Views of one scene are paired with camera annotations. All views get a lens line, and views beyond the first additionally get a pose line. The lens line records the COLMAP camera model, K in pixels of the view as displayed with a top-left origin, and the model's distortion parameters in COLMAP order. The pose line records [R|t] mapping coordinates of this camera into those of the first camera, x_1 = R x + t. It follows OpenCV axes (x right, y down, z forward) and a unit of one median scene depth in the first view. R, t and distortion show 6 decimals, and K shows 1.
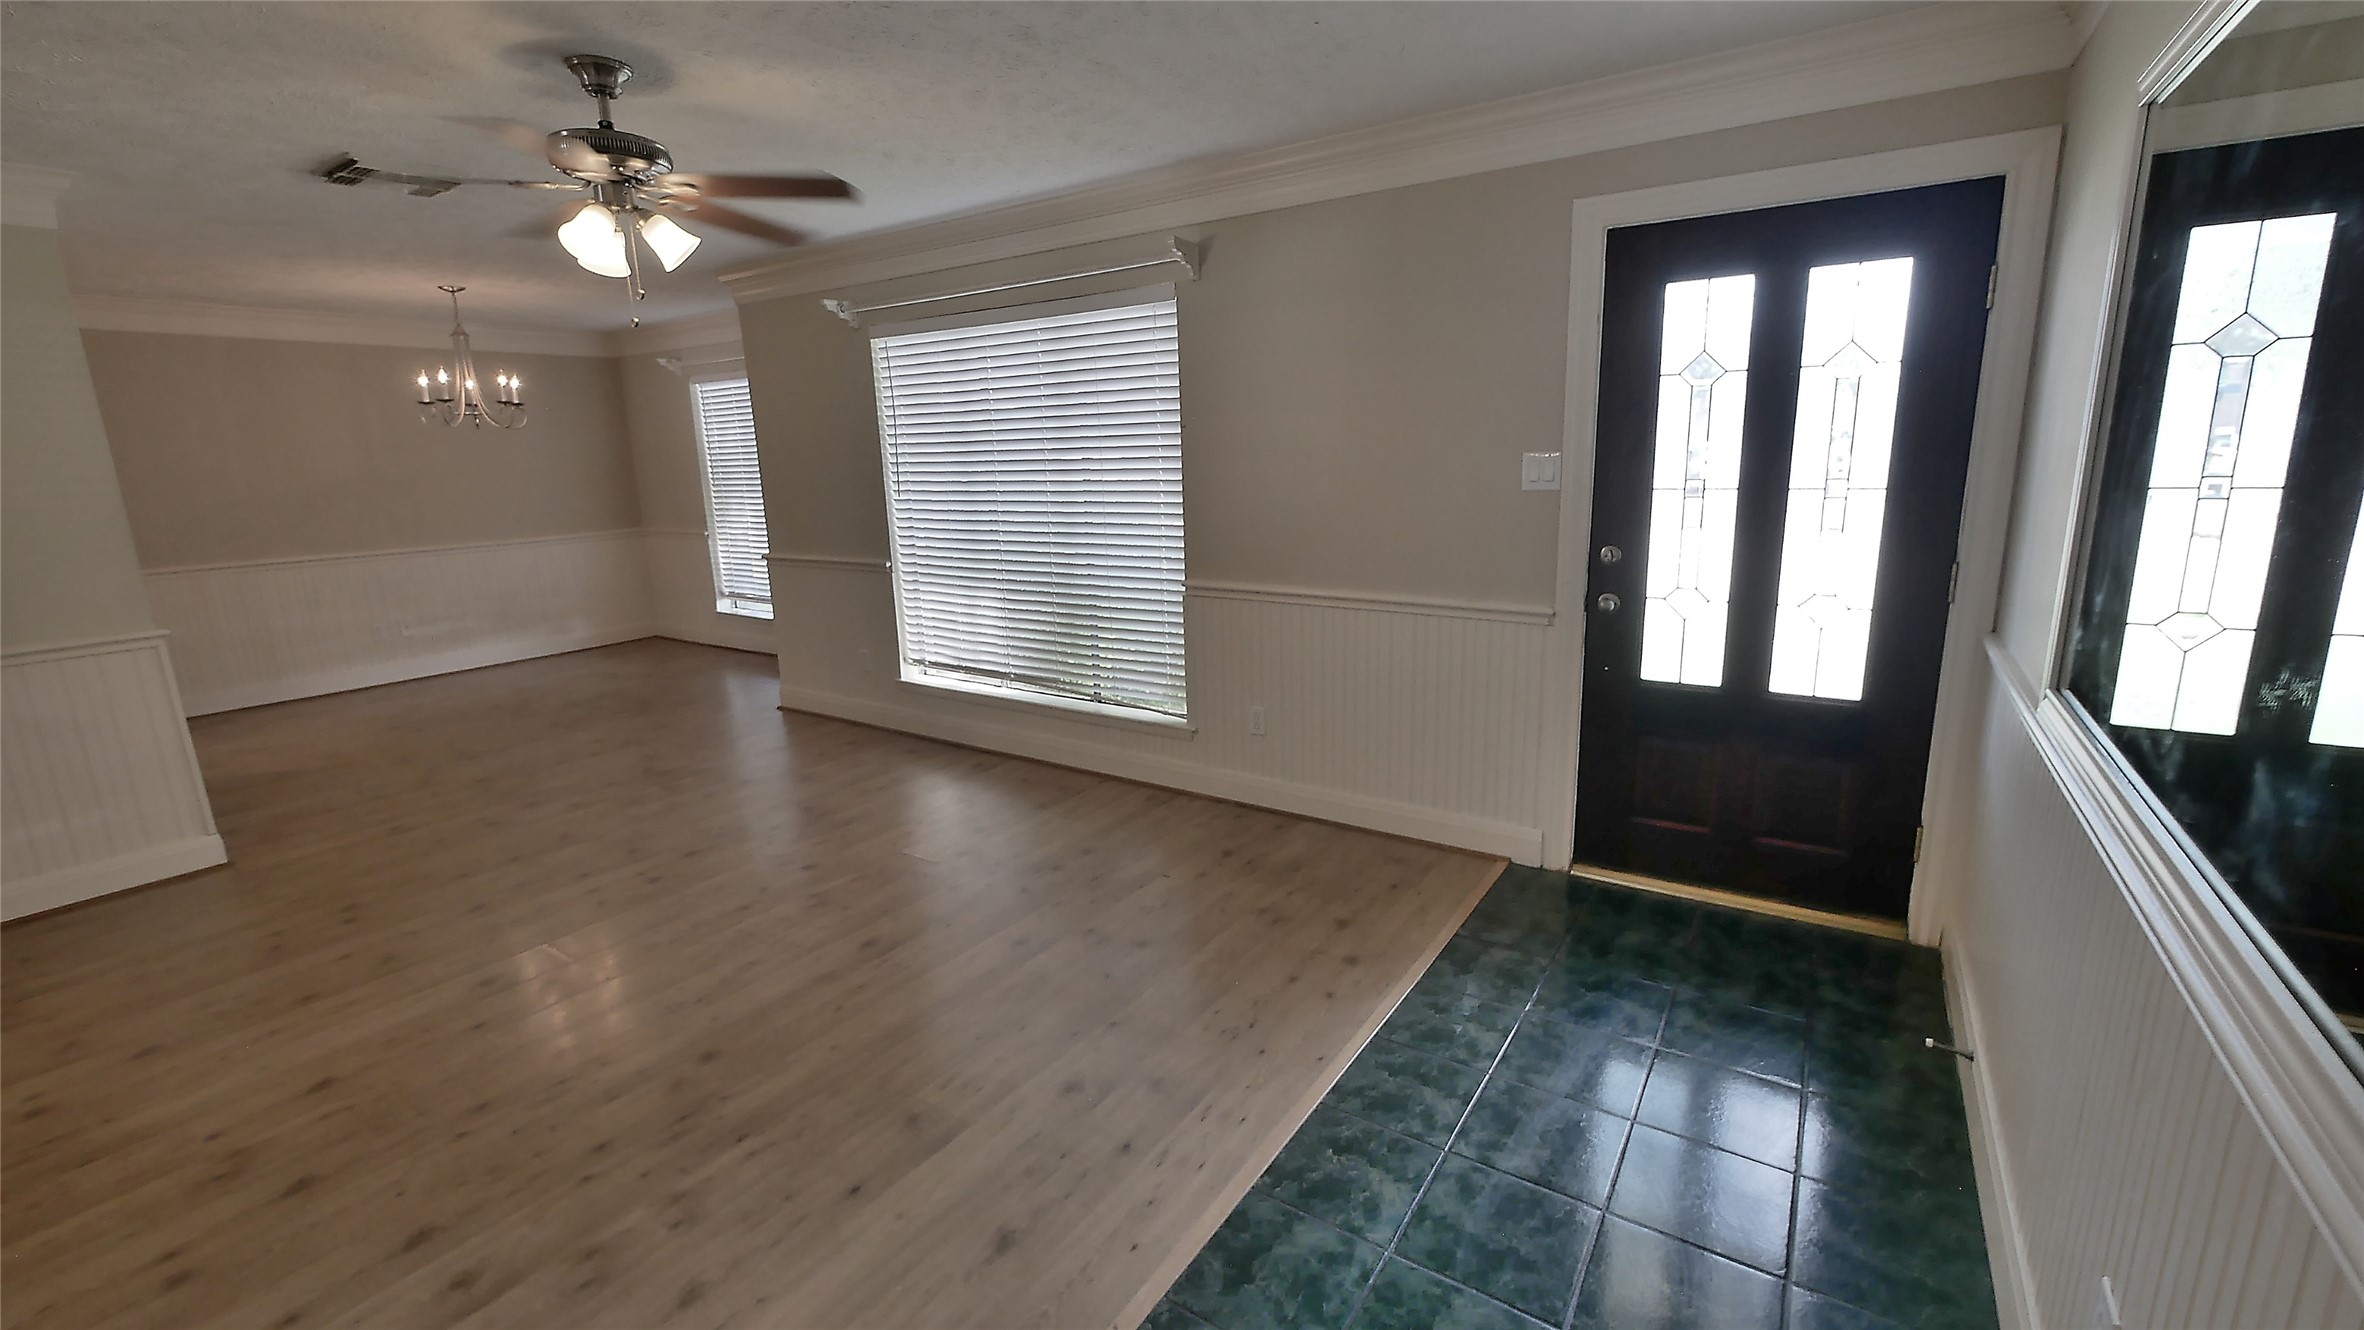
lens RADIAL K [[976.6, 0, 1170.5], [0, 976.6, 654.7], [0, 0, 1]] dist [-0.004006, -0.000620]
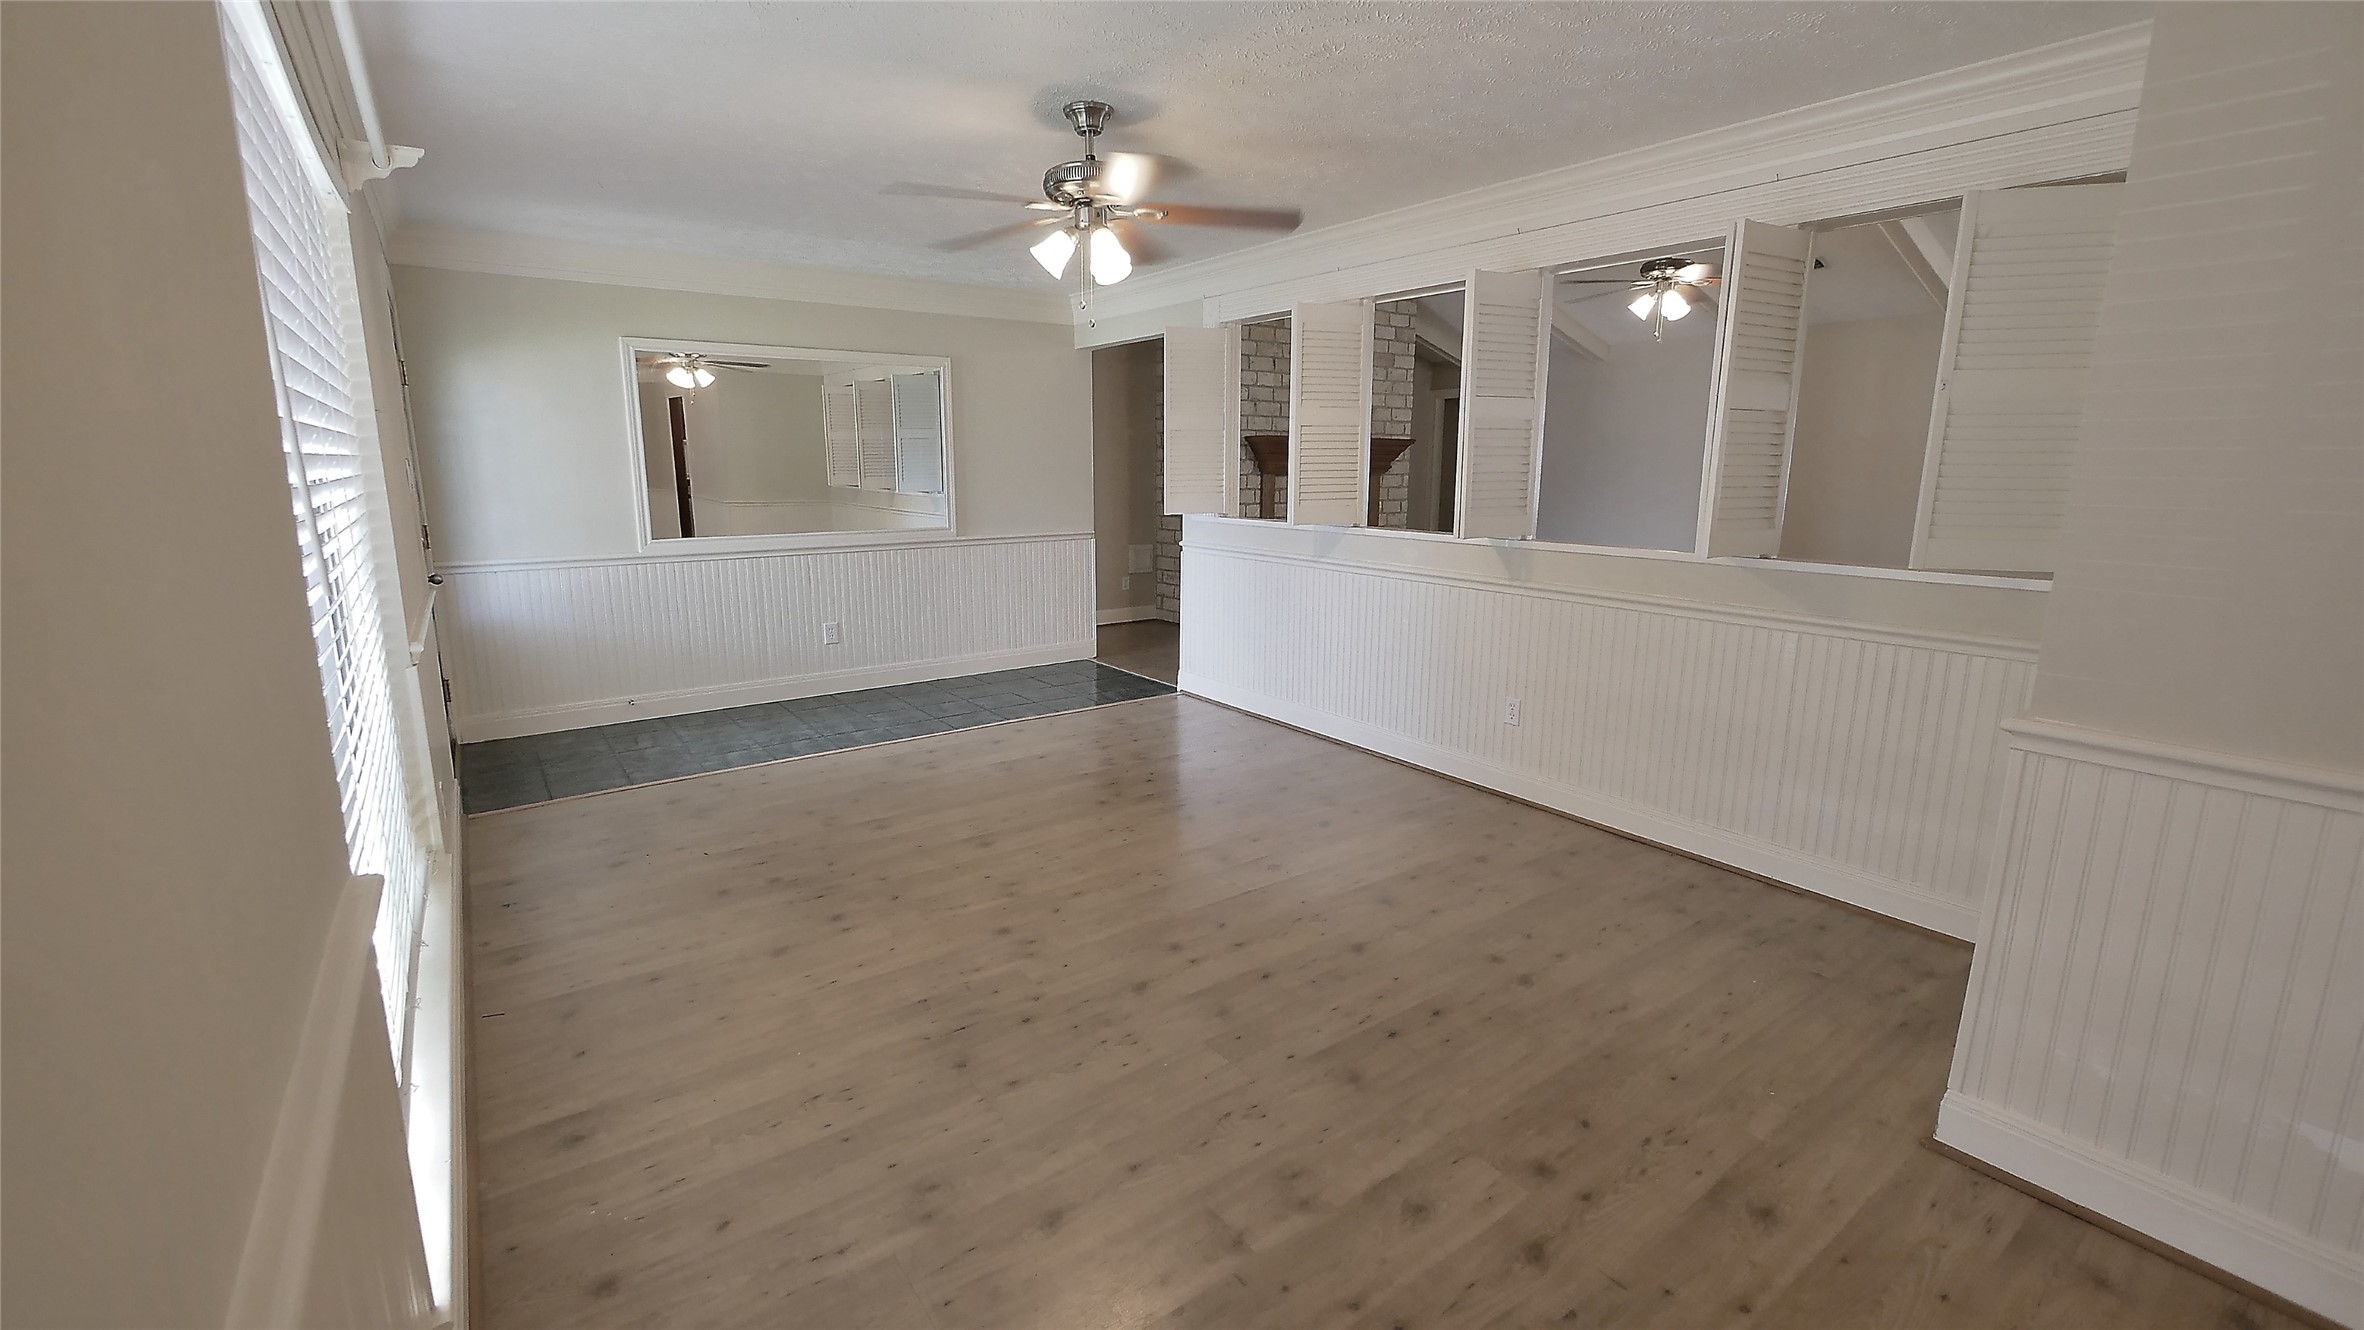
lens RADIAL K [[967.4, 0, 1174.1], [0, 967.4, 637.8], [0, 0, 1]] dist [-0.003041, -0.000192]
pose [[-0.945992, -0.032627, 0.322544, -0.696061], [0.092989, 0.925807, 0.366379, -0.278928], [-0.310568, 0.376585, -0.872772, 1.434427]]
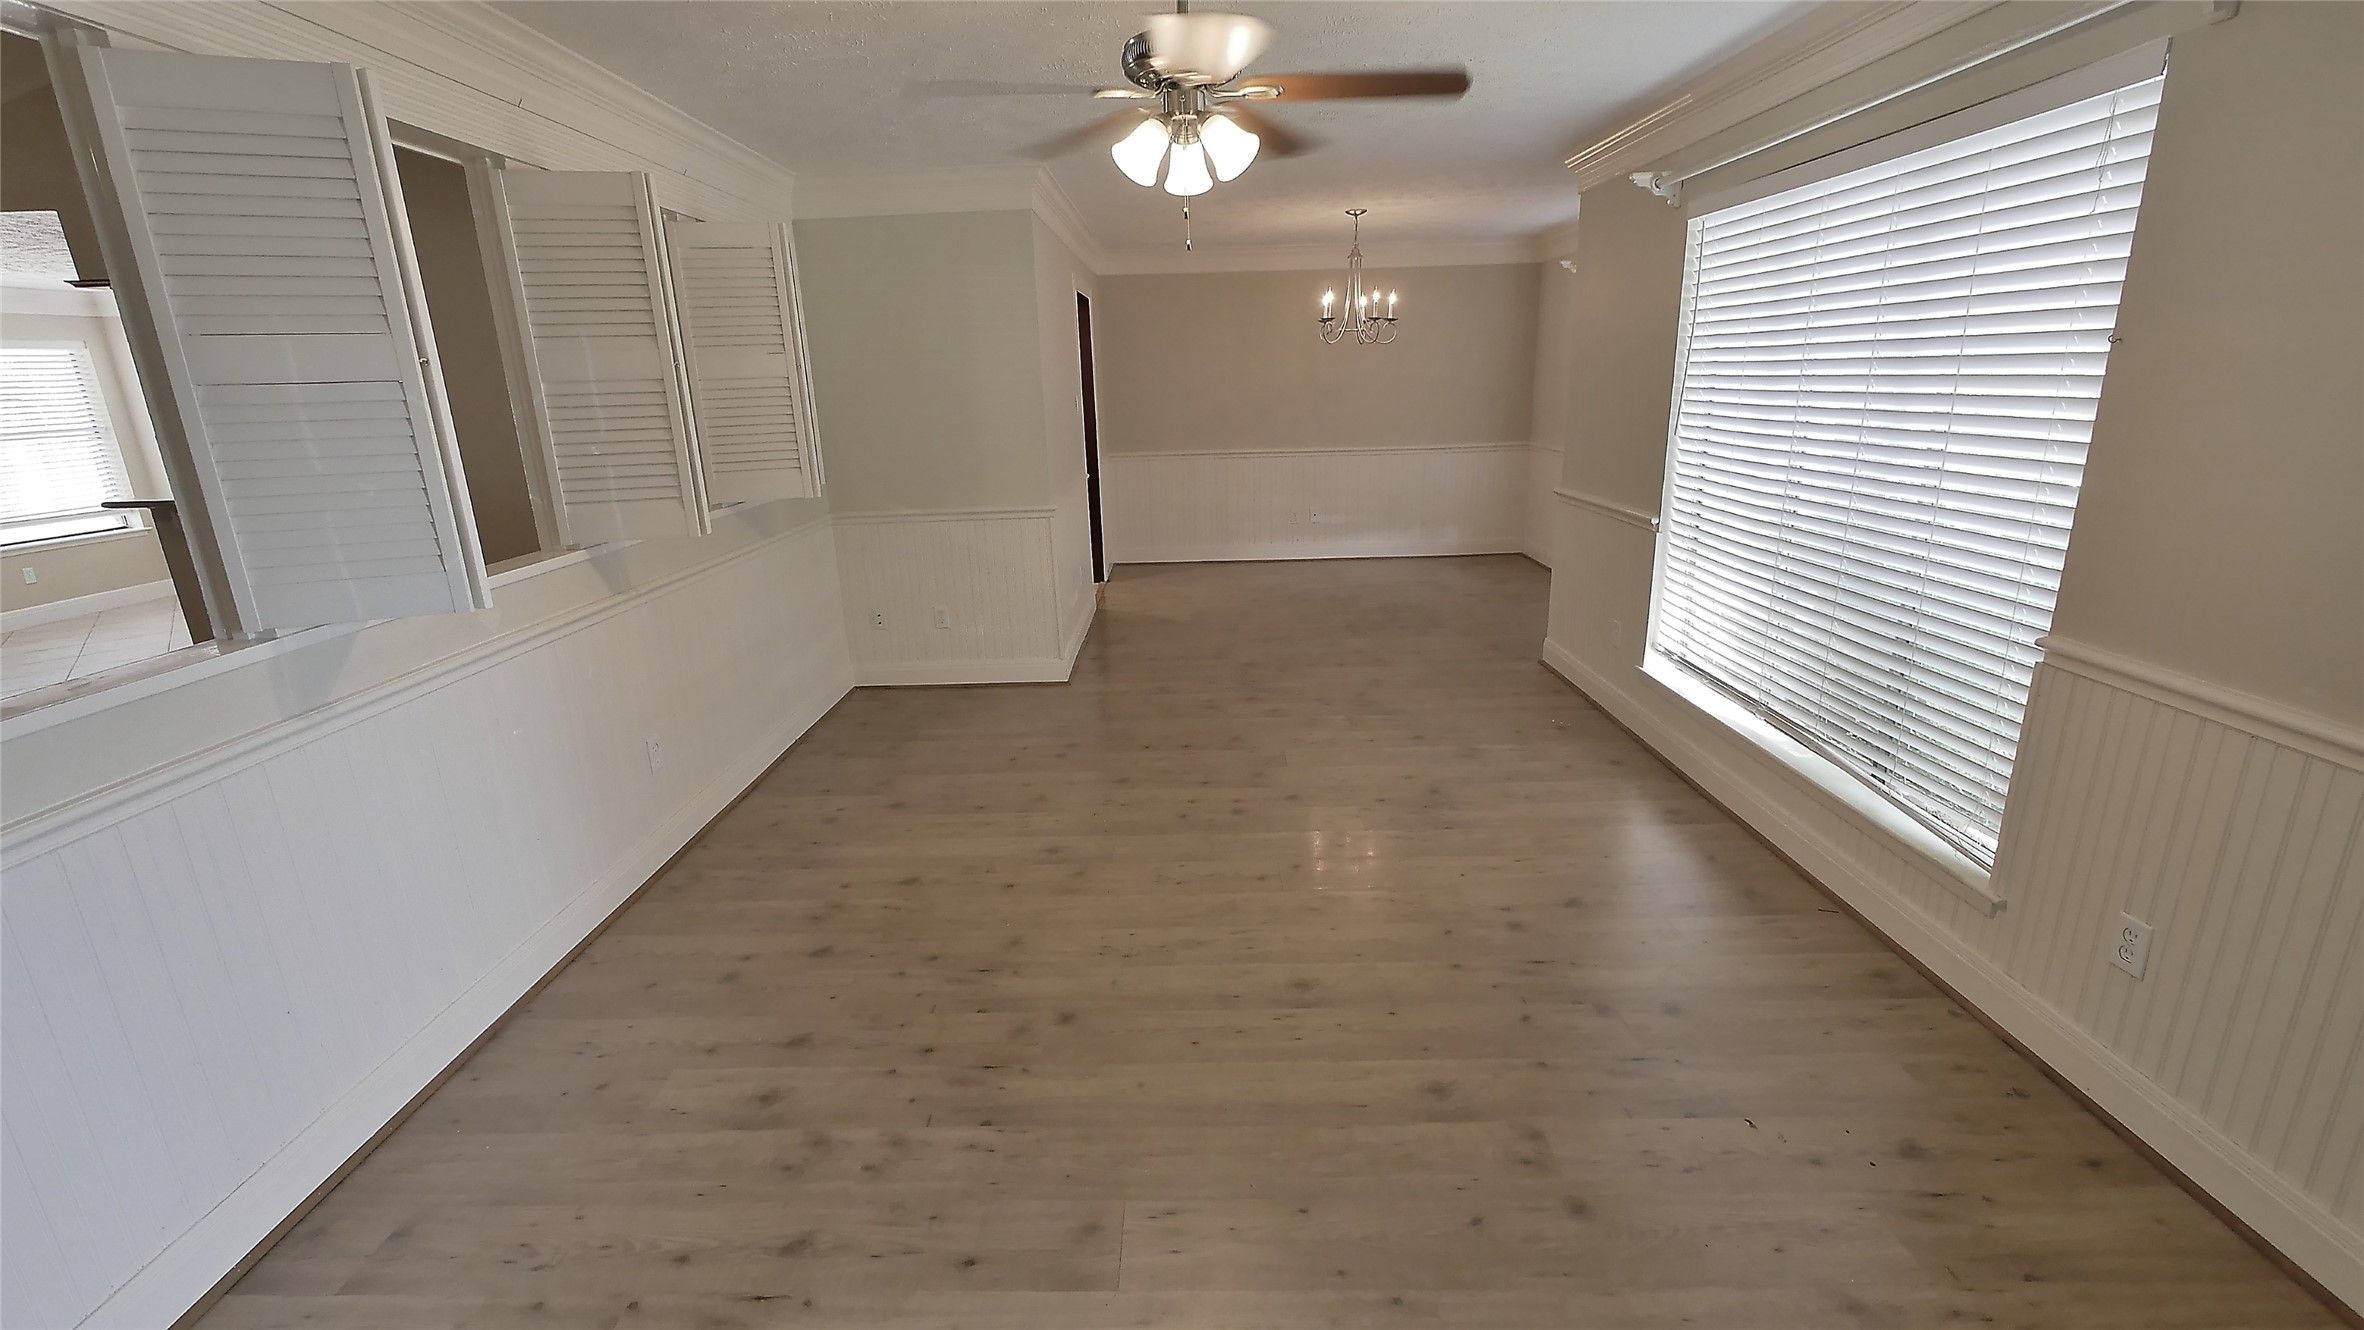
lens RADIAL K [[976.6, 0, 1170.5], [0, 976.6, 654.7], [0, 0, 1]] dist [-0.004006, -0.000620]
pose [[0.558836, 0.240145, -0.793746, 0.174179], [-0.161346, 0.970348, 0.179980, -0.086816], [0.813431, 0.027488, 0.581012, 0.310645]]
